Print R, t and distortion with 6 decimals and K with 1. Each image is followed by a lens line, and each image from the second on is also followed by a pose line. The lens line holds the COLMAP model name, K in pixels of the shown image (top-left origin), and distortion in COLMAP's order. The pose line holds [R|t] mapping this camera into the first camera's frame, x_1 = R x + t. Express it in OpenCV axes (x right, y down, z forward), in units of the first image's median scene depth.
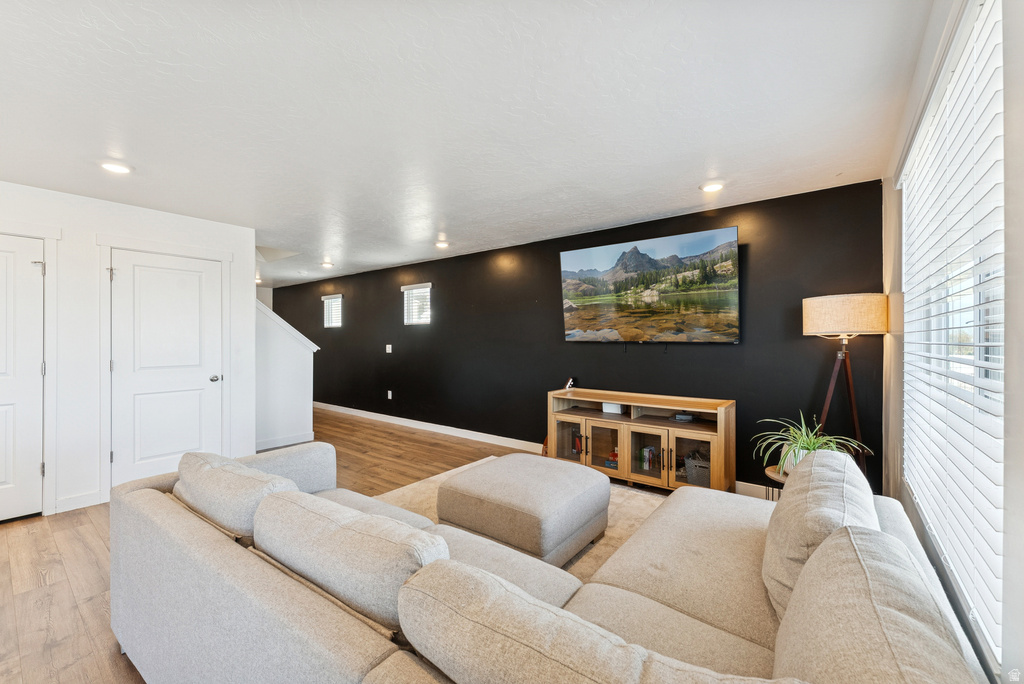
lens RADIAL K [[411.5, 0, 512.7], [0, 411.5, 341.0], [0, 0, 1]] dist [0.003423, -0.000678]
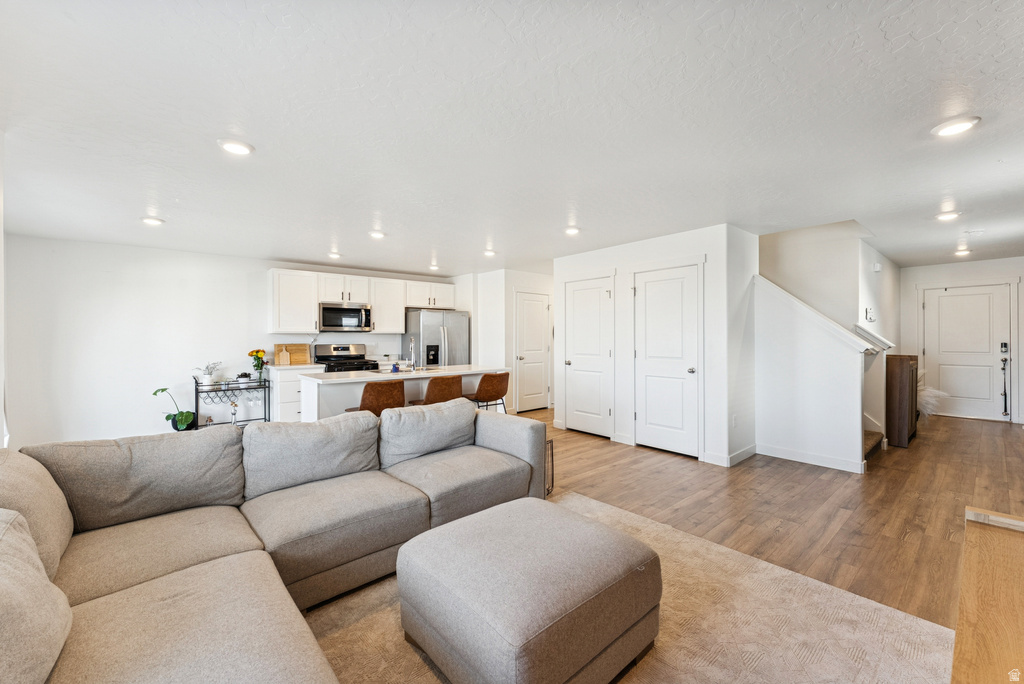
lens RADIAL K [[411.5, 0, 523.4], [0, 411.5, 344.1], [0, 0, 1]] dist [0.003423, -0.000678]
pose [[-0.182155, 0.021534, -0.983034, 0.446758], [0.000834, 0.999763, 0.021746, -0.005730], [0.983269, 0.003141, -0.182130, 0.734502]]
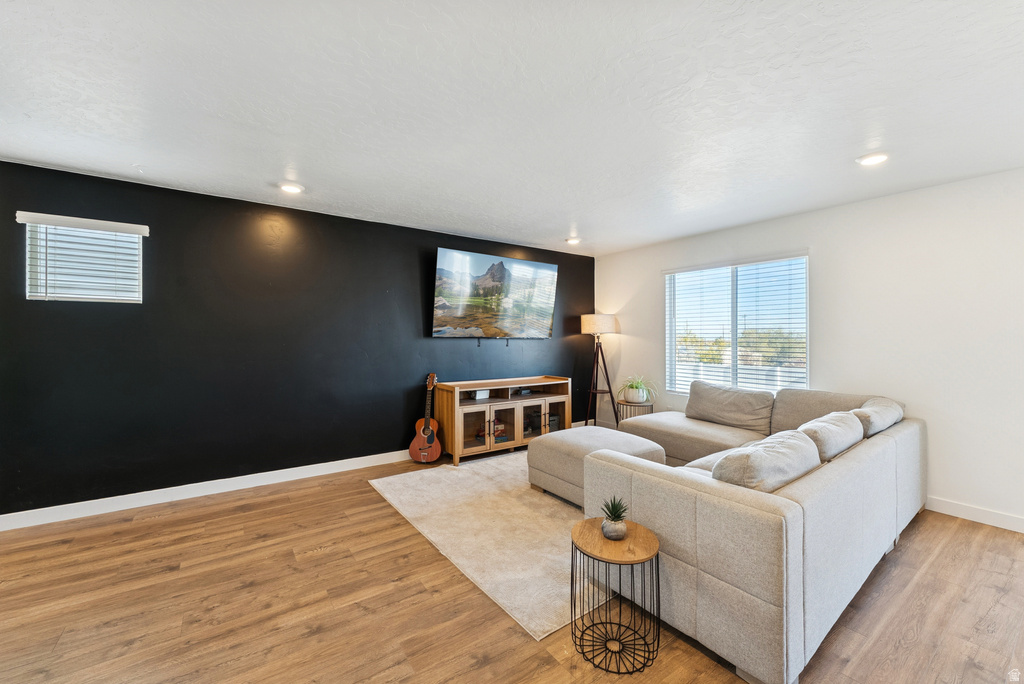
lens RADIAL K [[411.5, 0, 522.4], [0, 411.5, 338.2], [0, 0, 1]] dist [0.003423, -0.000678]
pose [[0.273388, 0.001529, 0.961903, -0.846281], [-0.001532, 0.999998, -0.001154, 0.003603], [-0.961903, -0.001158, 0.273389, 0.571081]]
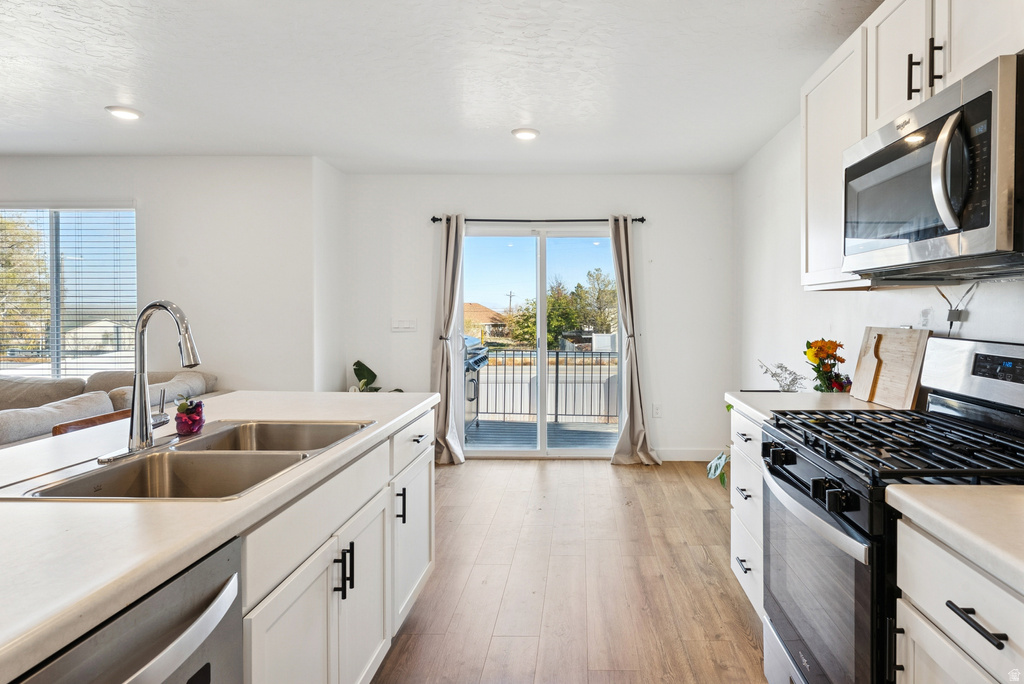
lens RADIAL K [[587.4, 0, 566.9], [0, 587.4, 318.7], [0, 0, 1]] dist [0.002243, -0.000216]
pose [[-0.603900, -0.010210, 0.796995, -1.139267], [0.003977, 0.999867, 0.015823, 0.005950], [-0.797050, 0.012725, -0.603779, 0.220743]]
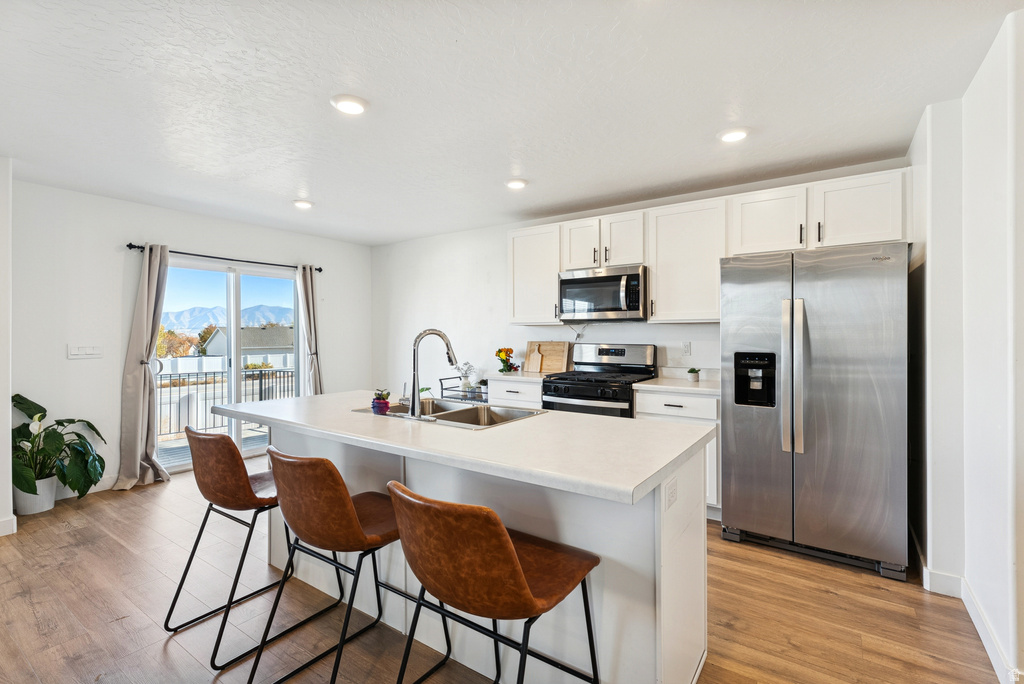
lens RADIAL K [[483.0, 0, 505.7], [0, 483.0, 332.1], [0, 0, 1]] dist [0.004365, 0.001763]
pose [[-0.998840, 0.004676, -0.047918, -0.737189], [0.004695, 0.999989, -0.000296, 0.003400], [0.047916, -0.000520, -0.998851, 0.755848]]
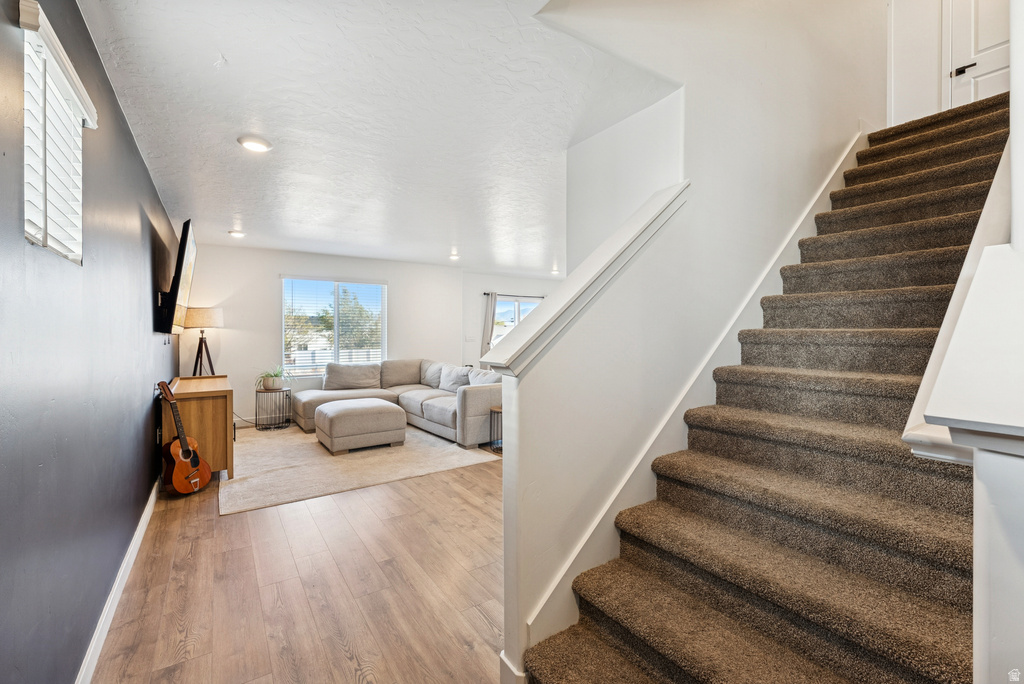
lens RADIAL K [[436.9, 0, 509.1], [0, 436.9, 326.1], [0, 0, 1]] dist [-0.003482, 0.000205]
pose [[-0.951356, 0.008817, 0.307968, -0.780824], [0.006289, 0.999938, -0.009201, -0.001710], [-0.308030, -0.006817, -0.951352, 1.727095]]
